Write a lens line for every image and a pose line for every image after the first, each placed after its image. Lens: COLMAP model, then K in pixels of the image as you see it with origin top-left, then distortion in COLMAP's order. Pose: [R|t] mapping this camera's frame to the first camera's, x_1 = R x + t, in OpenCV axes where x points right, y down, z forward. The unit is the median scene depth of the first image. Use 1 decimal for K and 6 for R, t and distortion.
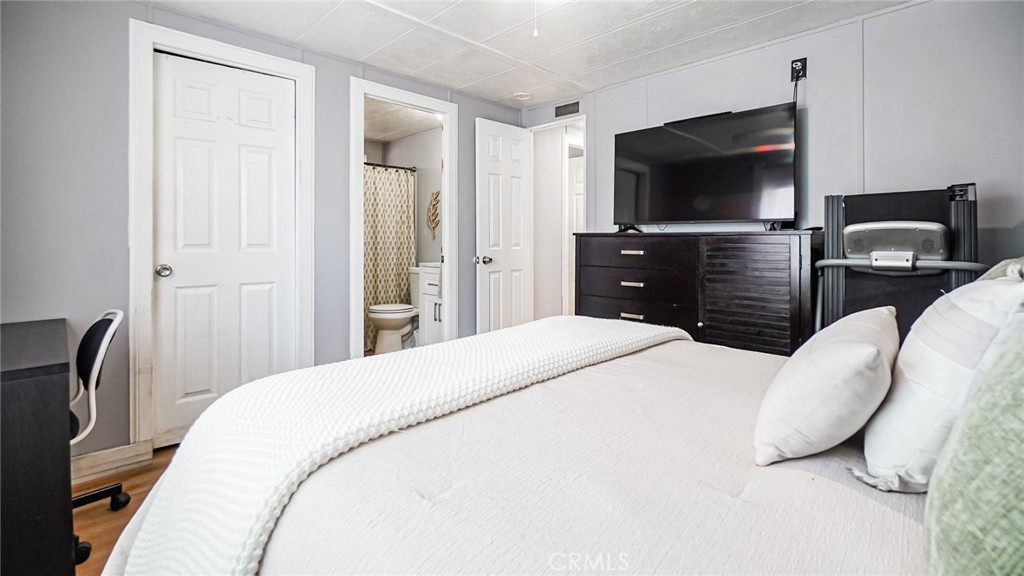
lens RADIAL K [[467.0, 0, 514.2], [0, 467.0, 247.5], [0, 0, 1]] dist [-0.013464, 0.001036]
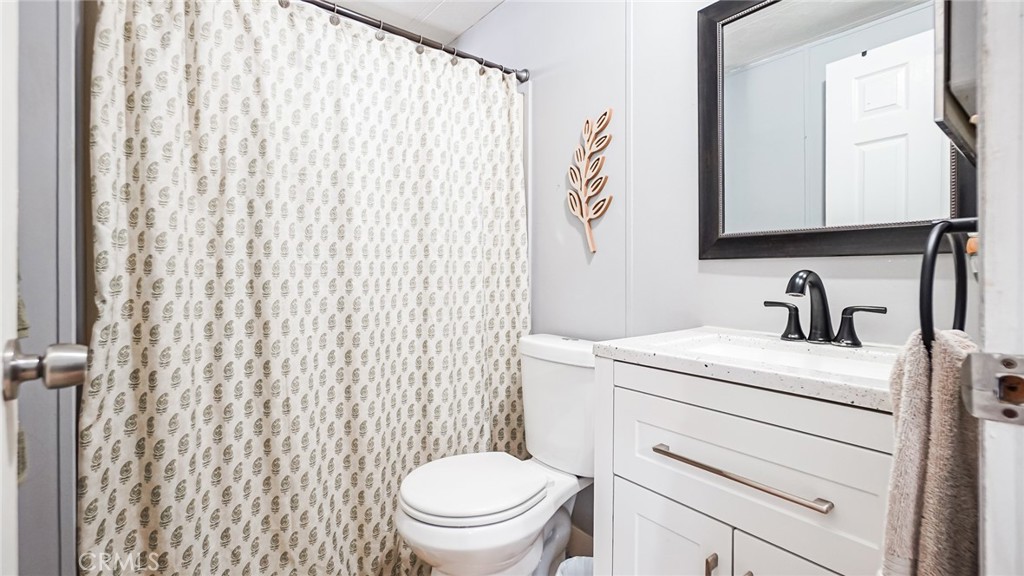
lens RADIAL K [[467.0, 0, 512.1], [0, 467.0, 281.4], [0, 0, 1]] dist [-0.013464, 0.001036]
pose [[0.991951, 0.000890, -0.126620, -0.184497], [-0.000496, 0.999995, 0.003146, 0.000158], [0.126622, -0.003058, 0.991946, 0.648634]]
